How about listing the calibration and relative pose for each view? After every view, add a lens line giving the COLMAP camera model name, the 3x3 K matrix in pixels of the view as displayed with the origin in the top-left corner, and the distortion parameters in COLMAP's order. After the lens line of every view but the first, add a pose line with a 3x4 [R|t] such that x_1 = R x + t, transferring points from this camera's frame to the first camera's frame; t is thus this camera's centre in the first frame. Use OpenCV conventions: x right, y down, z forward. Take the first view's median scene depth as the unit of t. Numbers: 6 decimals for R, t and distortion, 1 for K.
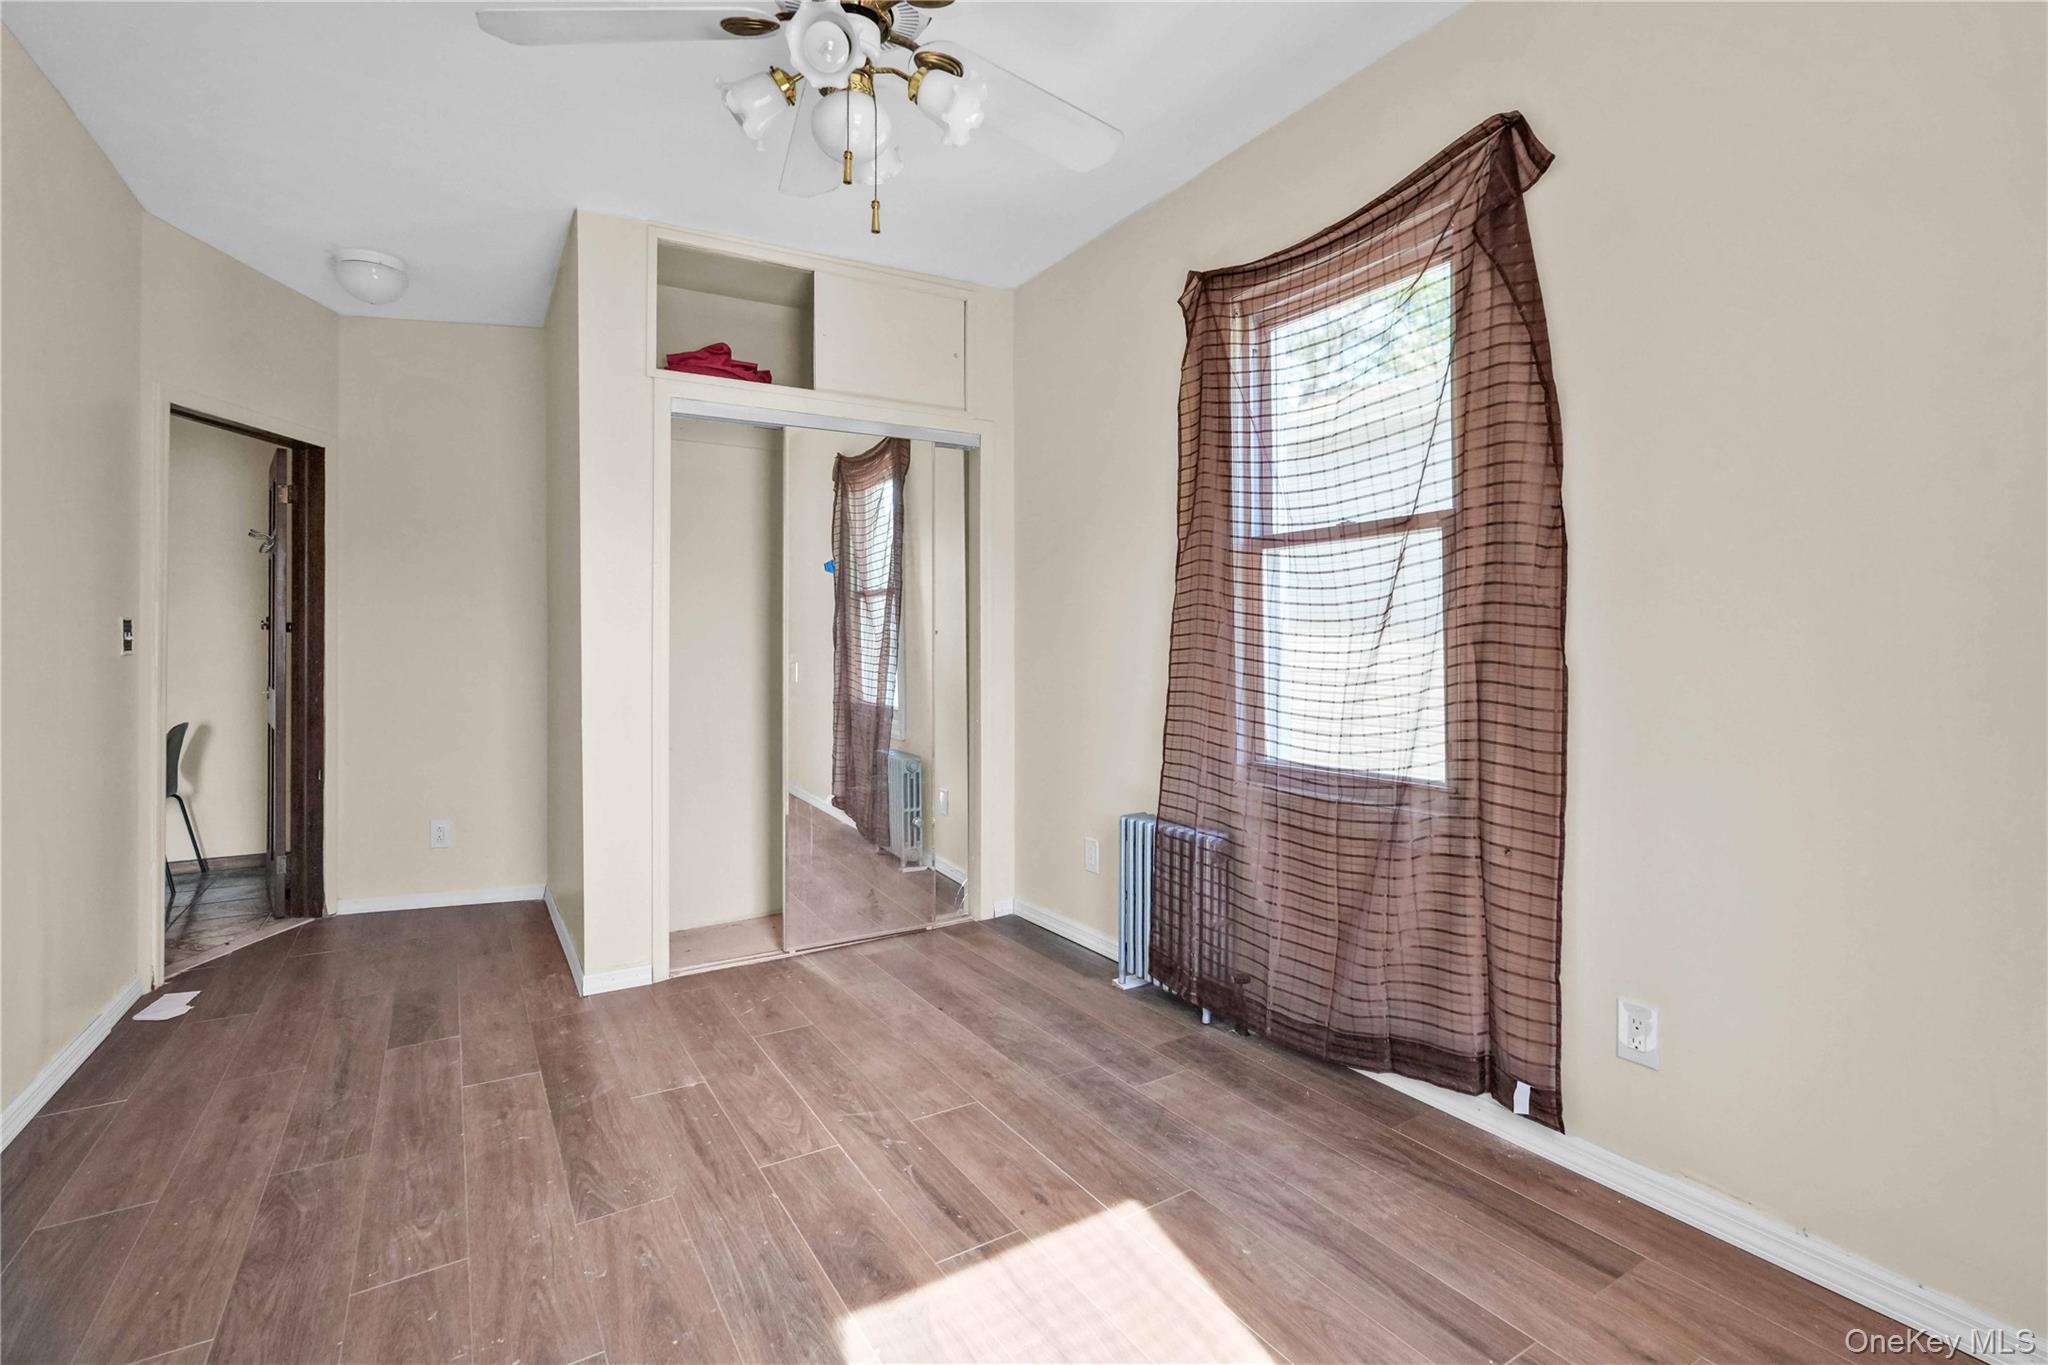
lens RADIAL K [[923.6, 0, 1024.1], [0, 923.6, 662.3], [0, 0, 1]] dist [-0.003469, 0.001815]
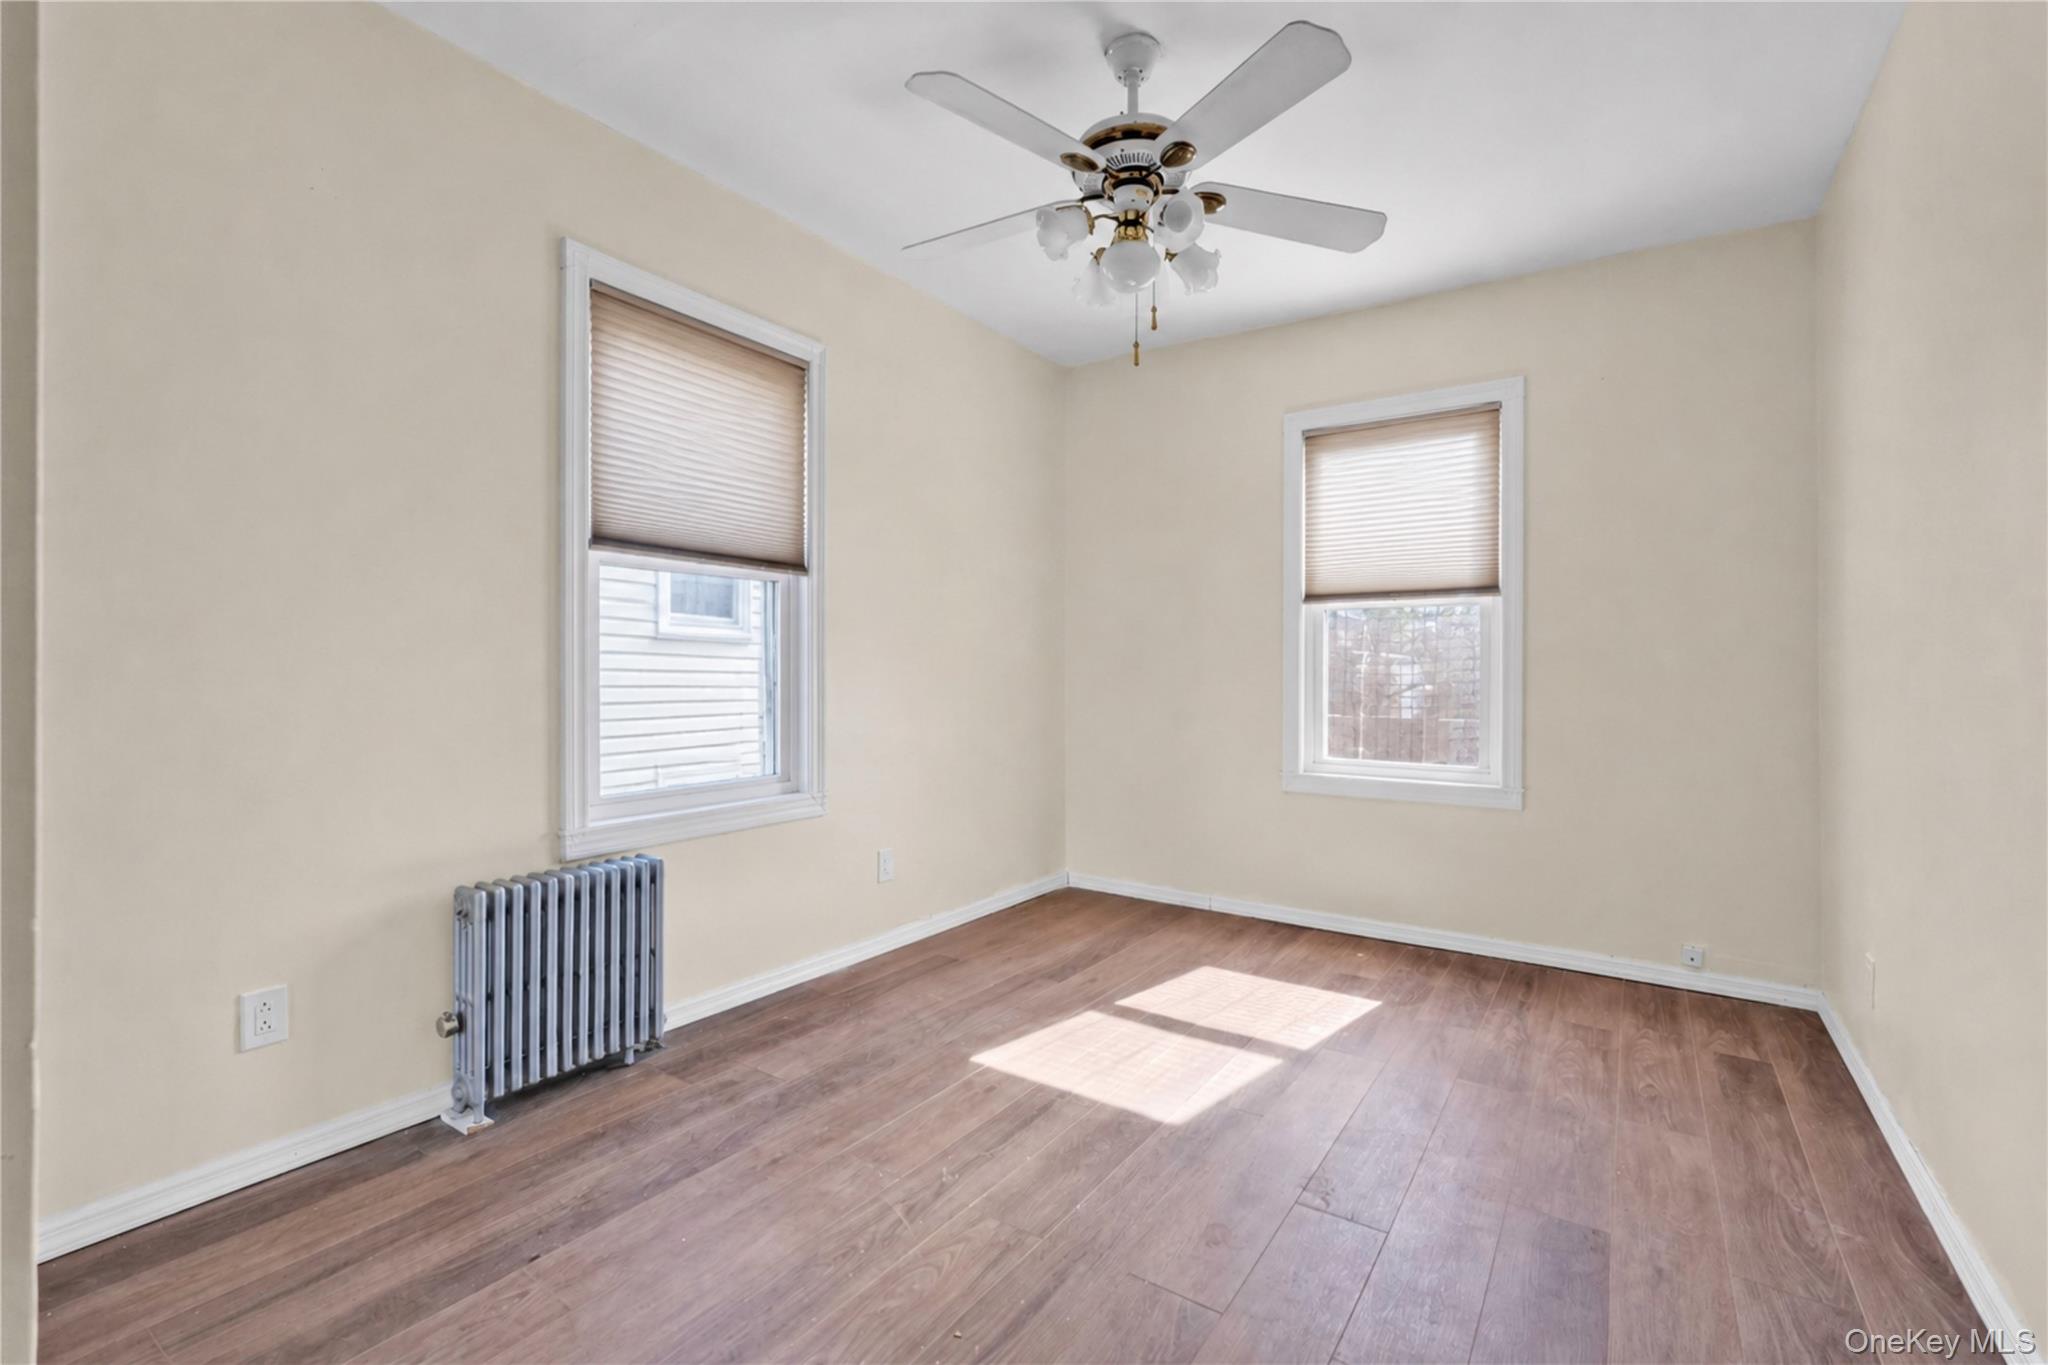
lens RADIAL K [[923.6, 0, 1016.4], [0, 923.6, 676.1], [0, 0, 1]] dist [-0.003469, 0.001815]
pose [[-0.393935, 0.000019, 0.919138, -1.002867], [0.012605, 0.999906, 0.005382, 0.005748], [-0.919052, 0.013706, -0.393899, 1.257835]]
